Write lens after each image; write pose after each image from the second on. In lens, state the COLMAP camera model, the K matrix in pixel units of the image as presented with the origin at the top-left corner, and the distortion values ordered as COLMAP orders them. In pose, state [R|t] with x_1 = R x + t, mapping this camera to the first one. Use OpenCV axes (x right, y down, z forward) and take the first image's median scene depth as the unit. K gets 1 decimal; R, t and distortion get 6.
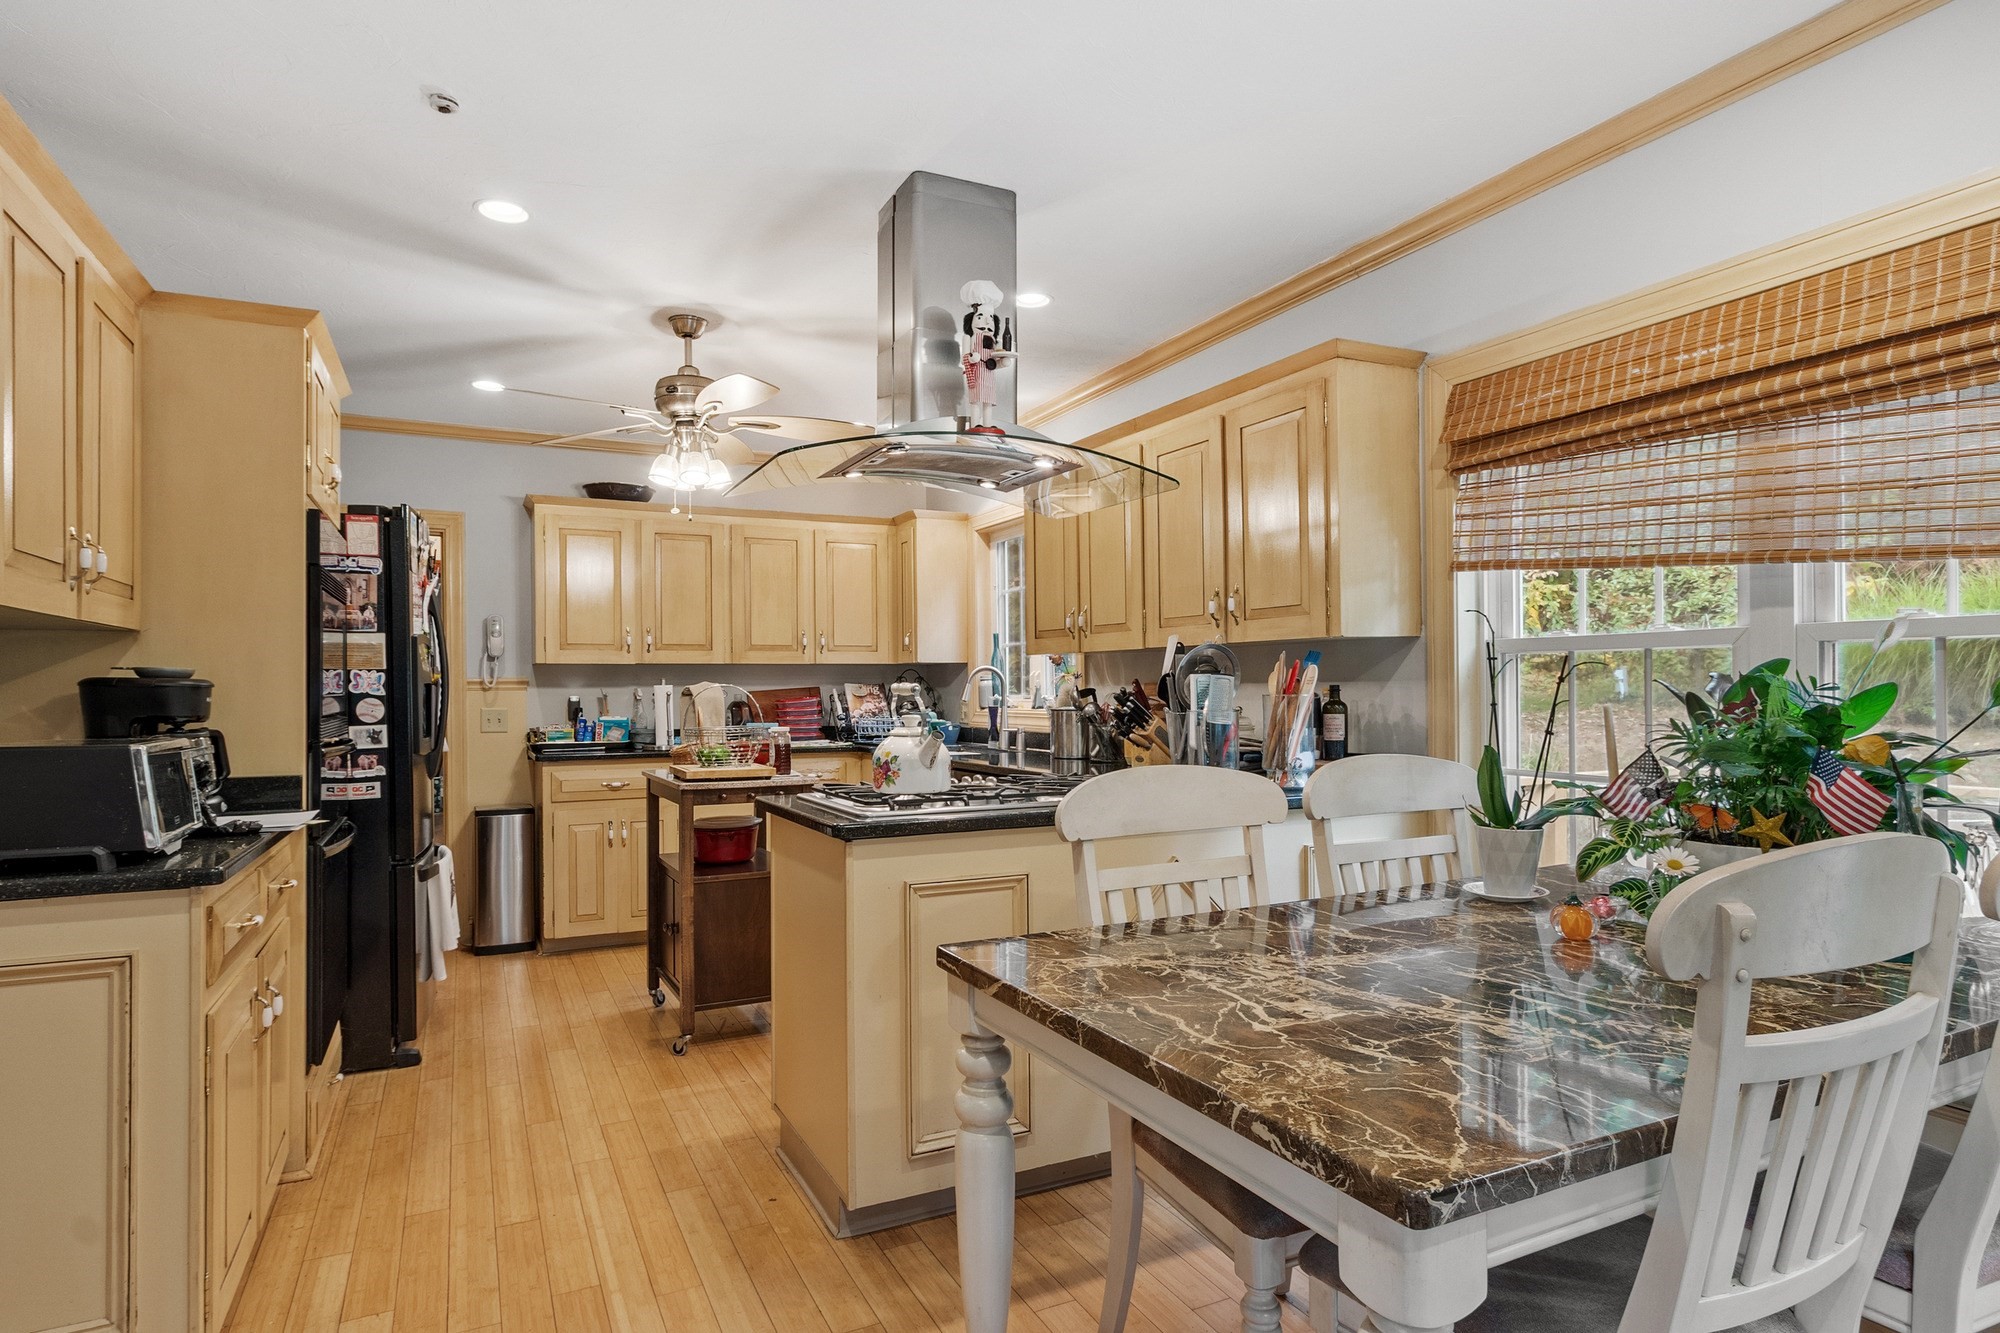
lens RADIAL K [[1079.3, 0, 987.7], [0, 1079.3, 682.2], [0, 0, 1]] dist [-0.000190, 0.001153]
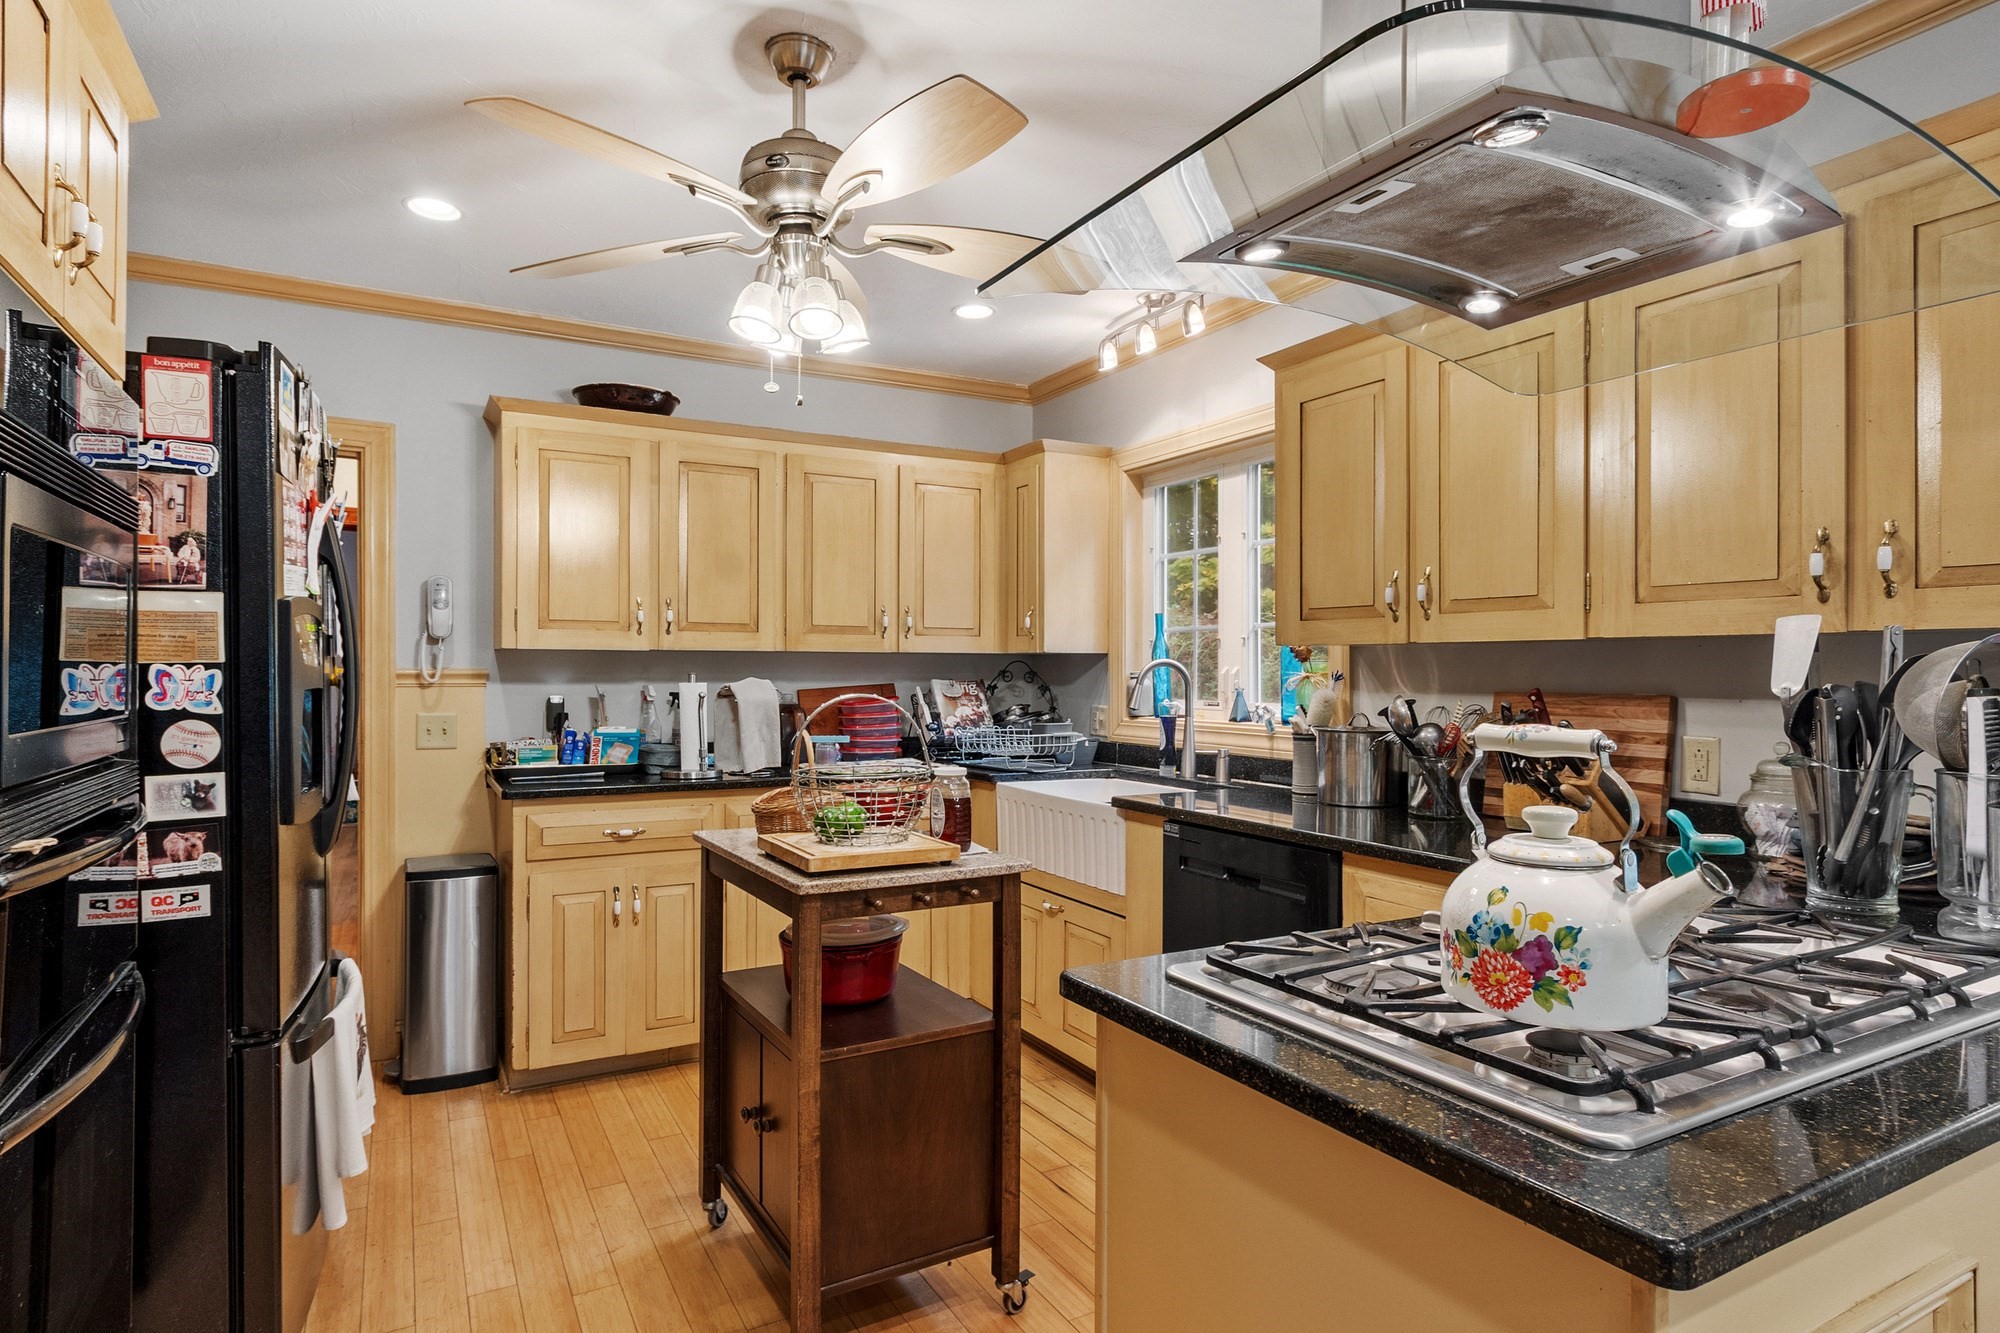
lens RADIAL K [[1079.3, 0, 1006.2], [0, 1079.3, 664.1], [0, 0, 1]] dist [-0.000190, 0.001153]
pose [[0.998140, 0.009439, 0.060224, -0.152855], [-0.009324, 0.999954, -0.002191, -0.009749], [-0.060242, 0.001626, 0.998182, 0.326220]]
